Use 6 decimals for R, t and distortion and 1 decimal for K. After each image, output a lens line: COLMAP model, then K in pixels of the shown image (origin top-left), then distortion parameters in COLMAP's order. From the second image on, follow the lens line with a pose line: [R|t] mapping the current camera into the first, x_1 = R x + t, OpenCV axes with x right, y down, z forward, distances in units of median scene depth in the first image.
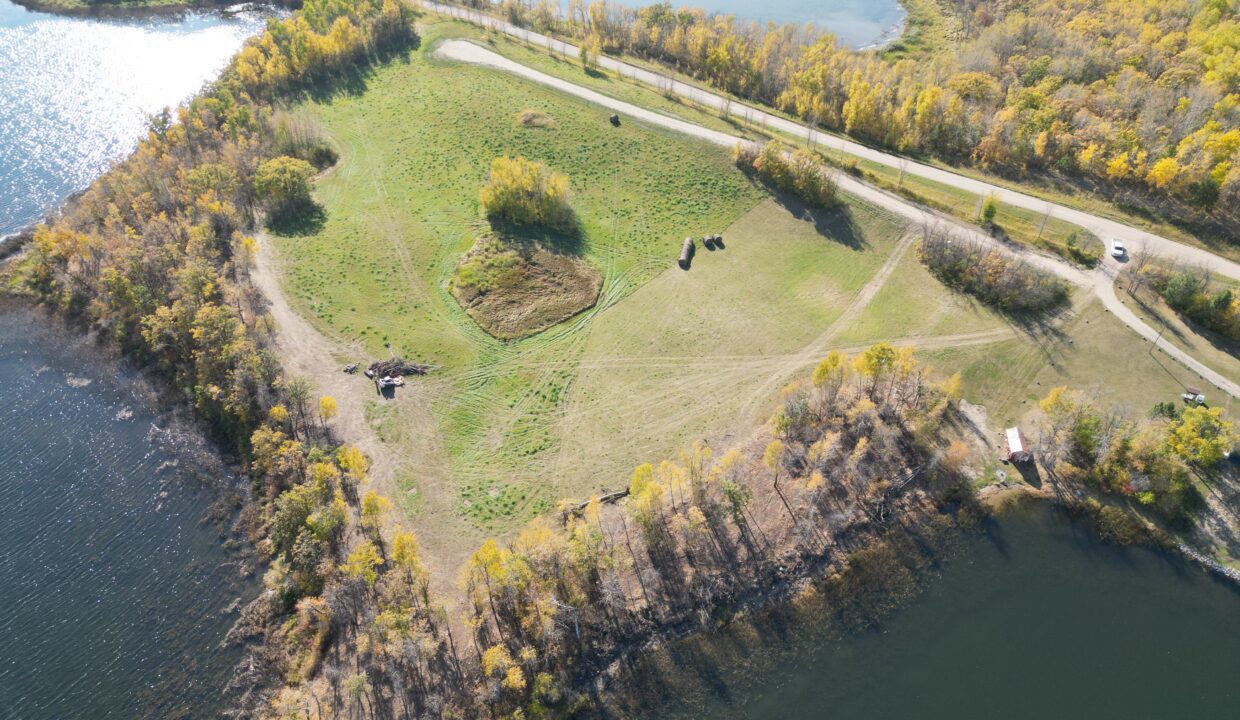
lens RADIAL K [[855.2, 0, 620.0], [0, 855.2, 360.0], [0, 0, 1]] dist [0.069776, -0.068964]
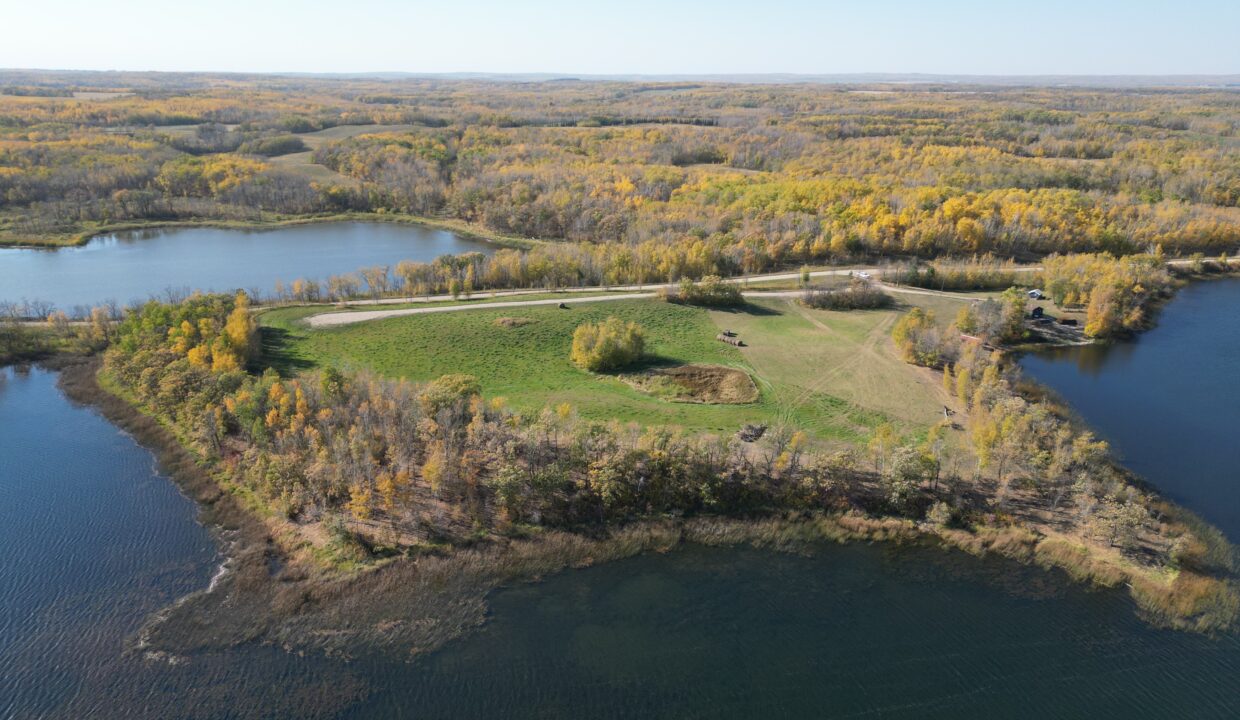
lens RADIAL K [[855.2, 0, 620.0], [0, 855.2, 360.0], [0, 0, 1]] dist [0.069776, -0.068964]
pose [[0.599238, -0.254959, 0.758887, -1.048602], [0.529742, 0.837006, -0.137094, -0.006690], [-0.600240, 0.484166, 0.636628, 0.252022]]
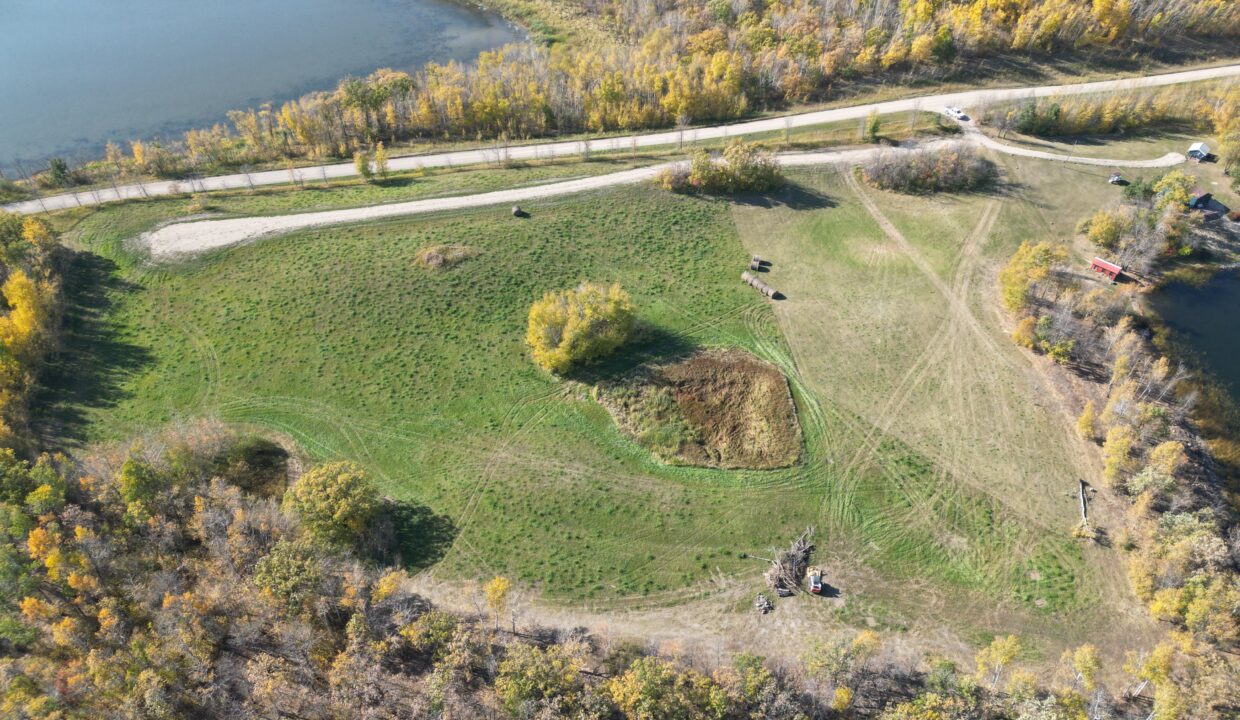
lens RADIAL K [[855.2, 0, 620.0], [0, 855.2, 360.0], [0, 0, 1]] dist [0.069776, -0.068964]
pose [[0.604753, -0.534286, 0.590603, -0.603922], [0.527672, 0.824255, 0.205344, -0.327296], [-0.596520, 0.187462, 0.780398, 0.369687]]
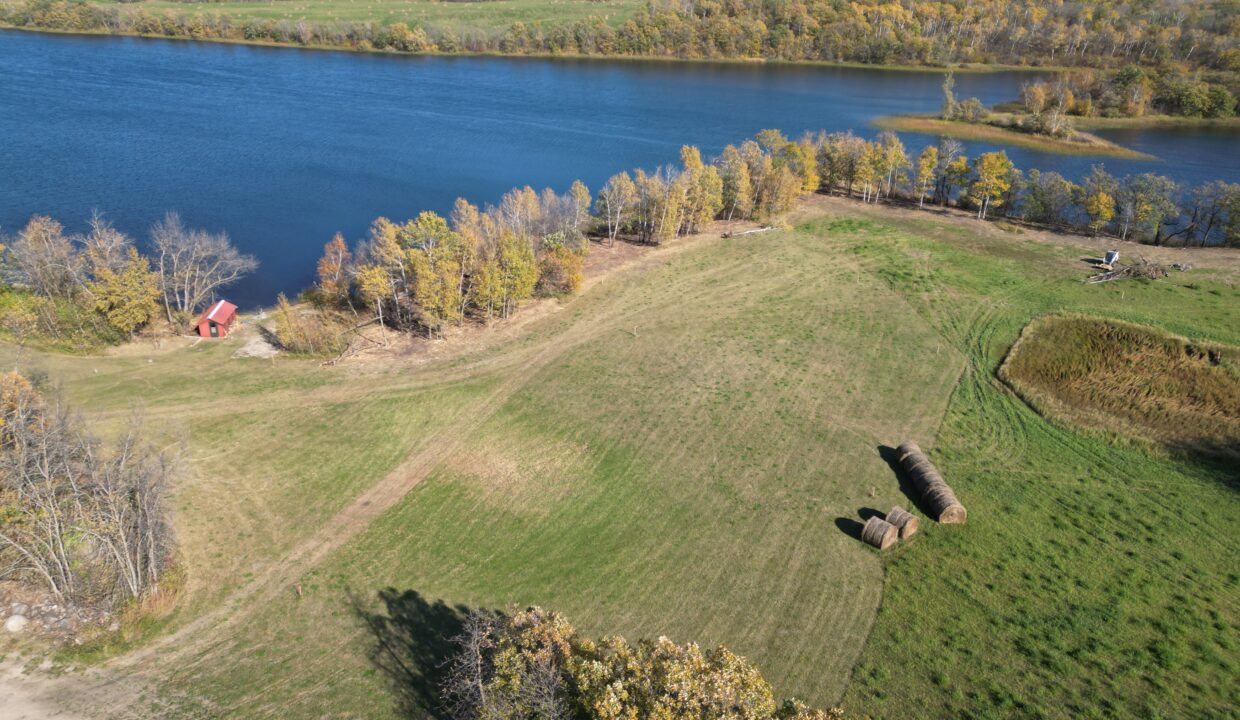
lens RADIAL K [[855.2, 0, 620.0], [0, 855.2, 360.0], [0, 0, 1]] dist [0.069776, -0.068964]
pose [[-0.960558, 0.089901, -0.263147, 0.270364], [-0.203147, 0.419345, 0.884806, -0.410195], [0.189894, 0.903364, -0.384543, 1.046220]]
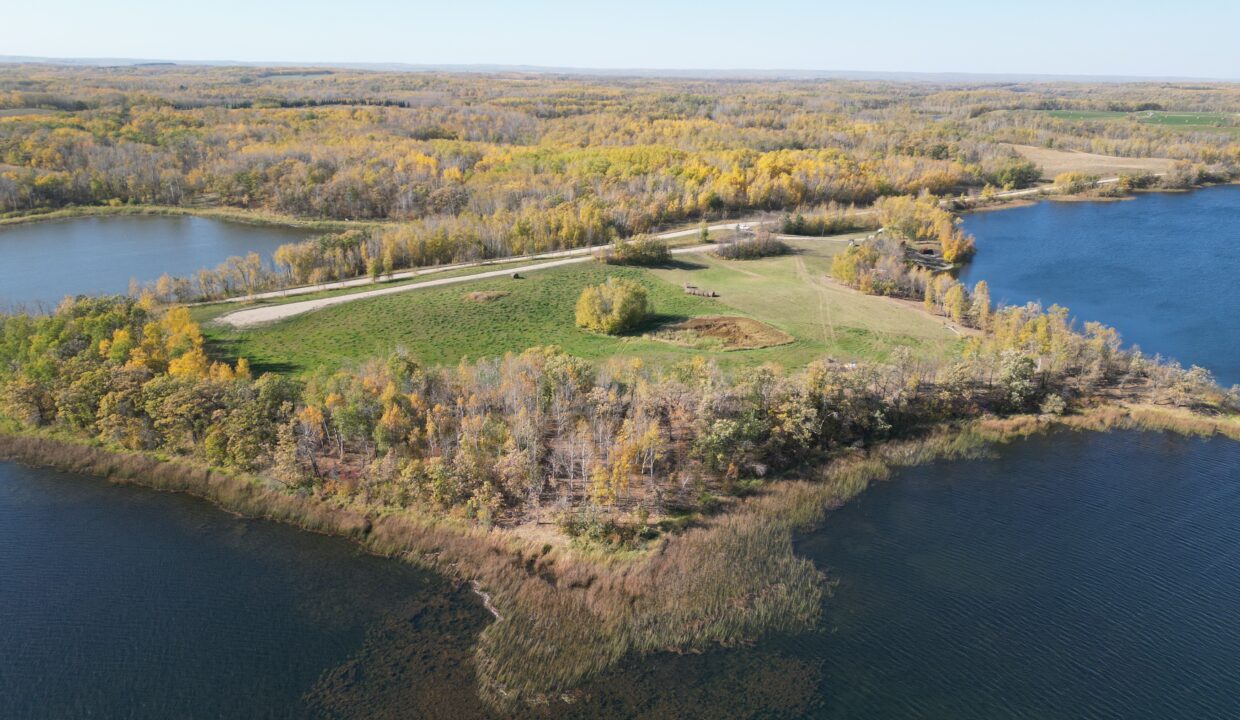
lens RADIAL K [[855.2, 0, 620.0], [0, 855.2, 360.0], [0, 0, 1]] dist [0.069776, -0.068964]
pose [[0.216169, -0.316926, 0.923487, -1.212647], [0.640819, 0.759668, 0.110704, -0.272312], [-0.736629, 0.567858, 0.367309, 0.647507]]
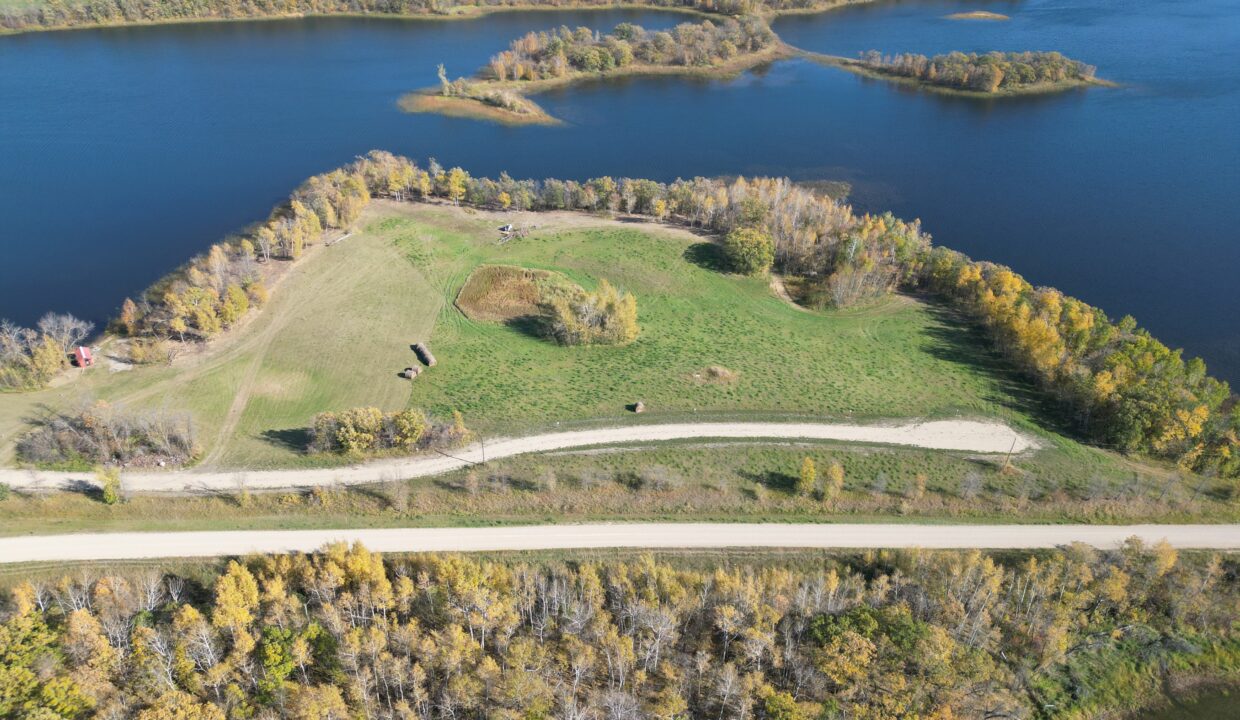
lens RADIAL K [[855.2, 0, 620.0], [0, 855.2, 360.0], [0, 0, 1]] dist [0.069776, -0.068964]
pose [[-0.719393, 0.358270, -0.595077, 0.520958], [-0.481757, 0.359812, 0.799028, -1.055505], [0.500383, 0.861498, -0.086248, 1.195285]]
